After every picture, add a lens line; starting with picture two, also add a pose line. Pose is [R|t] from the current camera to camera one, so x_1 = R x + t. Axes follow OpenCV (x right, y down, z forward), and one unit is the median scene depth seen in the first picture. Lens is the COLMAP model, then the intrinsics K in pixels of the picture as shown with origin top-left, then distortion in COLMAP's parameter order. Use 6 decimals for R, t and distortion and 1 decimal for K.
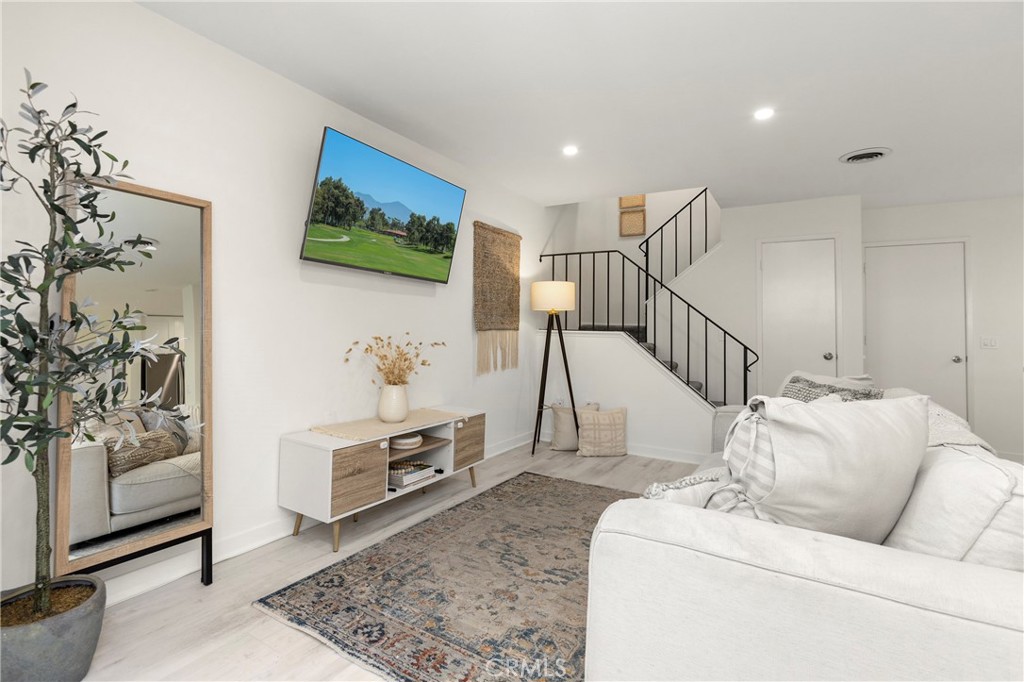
lens RADIAL K [[459.9, 0, 496.4], [0, 459.9, 319.3], [0, 0, 1]] dist [-0.019088, 0.004991]
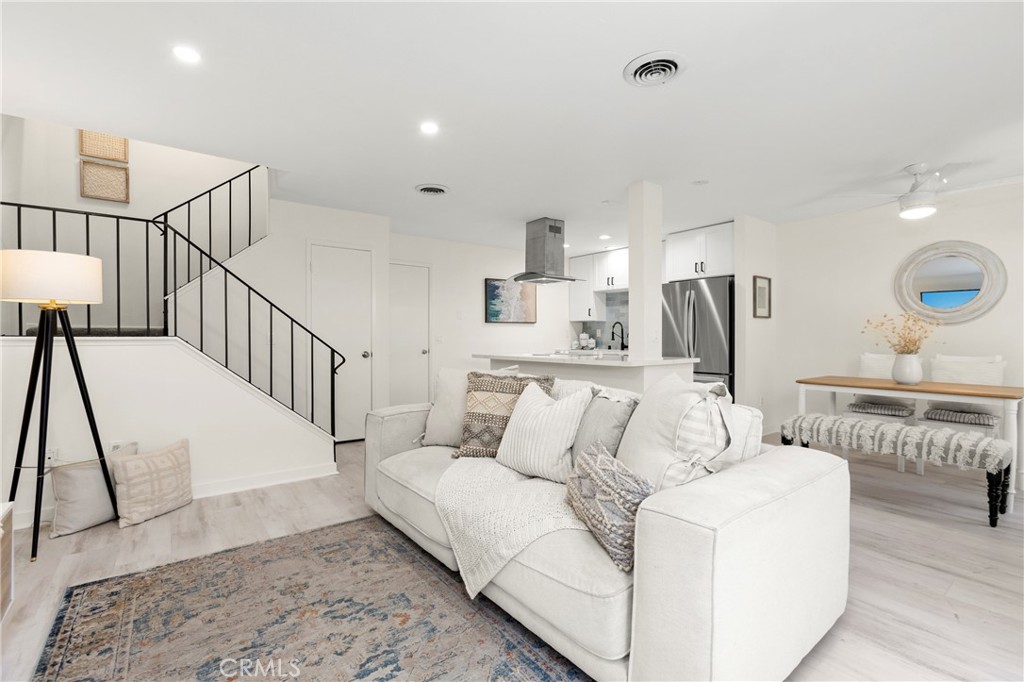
lens RADIAL K [[459.9, 0, 508.3], [0, 459.9, 340.5], [0, 0, 1]] dist [-0.019088, 0.004991]
pose [[0.350757, -0.027790, 0.936054, -0.294495], [-0.016320, 0.999226, 0.035781, -0.000200], [-0.936324, -0.027826, 0.350033, 0.350961]]
